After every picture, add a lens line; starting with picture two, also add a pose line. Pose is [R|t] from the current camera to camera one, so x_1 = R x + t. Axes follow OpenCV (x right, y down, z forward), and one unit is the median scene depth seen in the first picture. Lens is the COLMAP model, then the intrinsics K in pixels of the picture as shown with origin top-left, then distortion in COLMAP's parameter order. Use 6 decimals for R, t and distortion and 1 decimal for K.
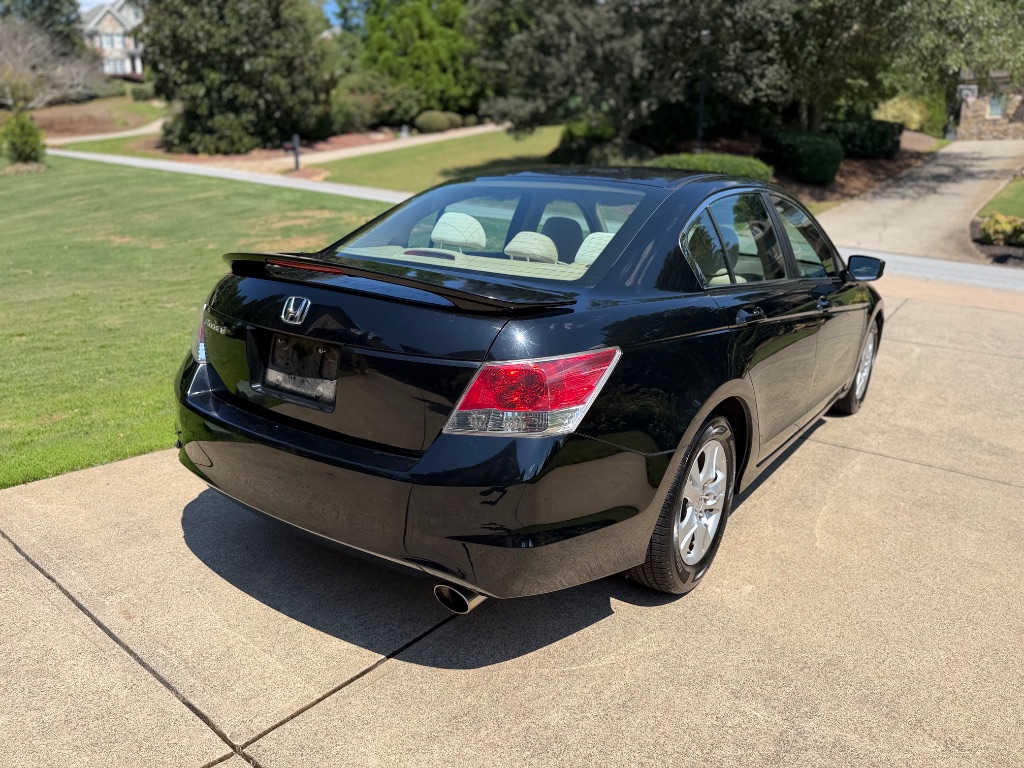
lens RADIAL K [[726.5, 0, 512.4], [0, 726.5, 380.0], [0, 0, 1]] dist [0.009914, -0.020771]
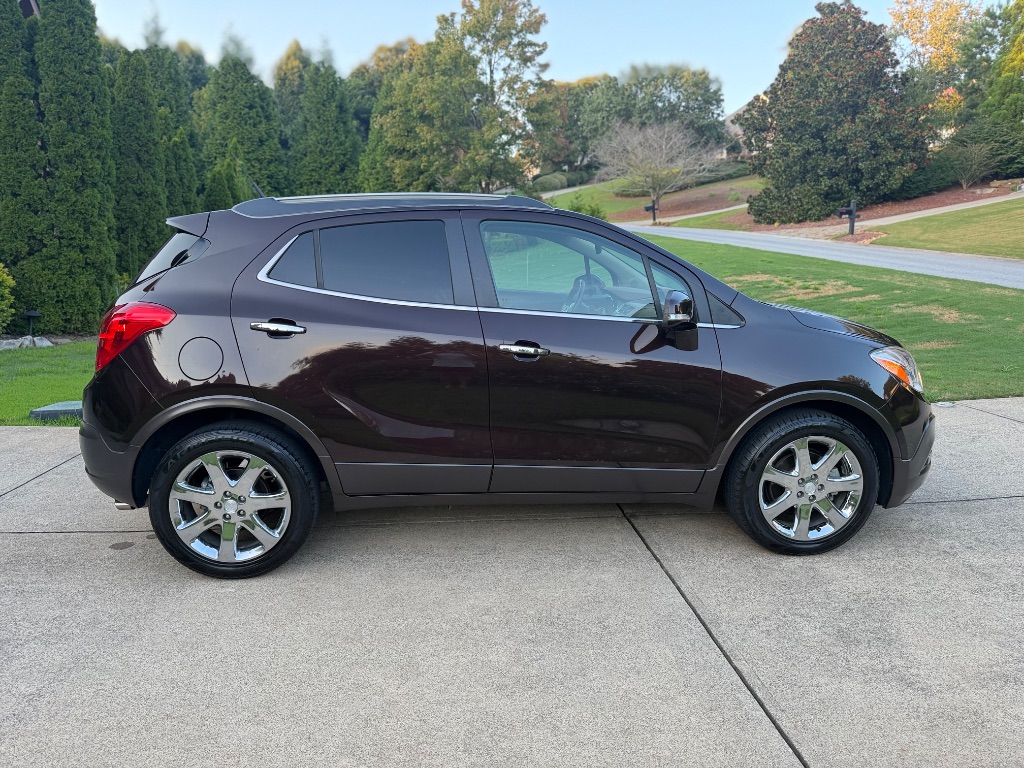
lens RADIAL K [[725.9, 0, 503.9], [0, 725.9, 378.8], [0, 0, 1]] dist [0.008374, -0.019302]
pose [[0.675474, 0.098492, -0.730776, 0.136790], [-0.162802, 0.986503, -0.017524, -0.009561], [0.719187, 0.130809, 0.682392, 0.045351]]
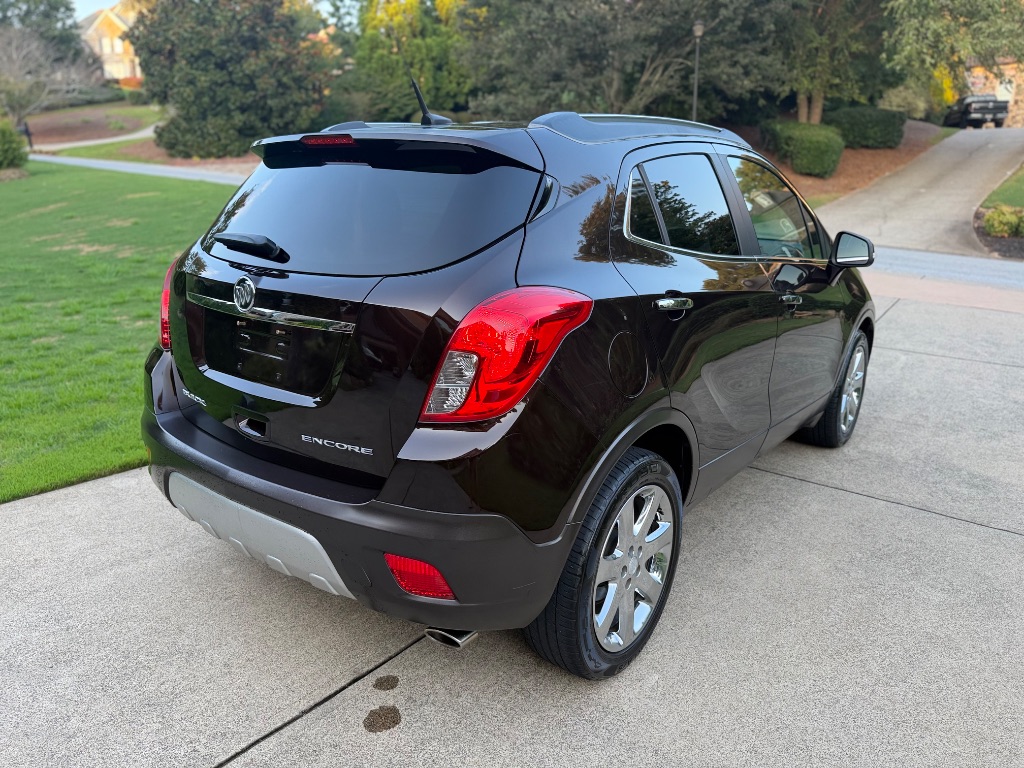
lens RADIAL K [[728.5, 0, 506.3], [0, 728.5, 381.7], [0, 0, 1]] dist [-0.002668, -0.004386]
pose [[0.999748, -0.013403, -0.017995, 0.018126], [0.013507, 0.999893, 0.005667, -0.006148], [0.017917, -0.005908, 0.999822, 0.017298]]
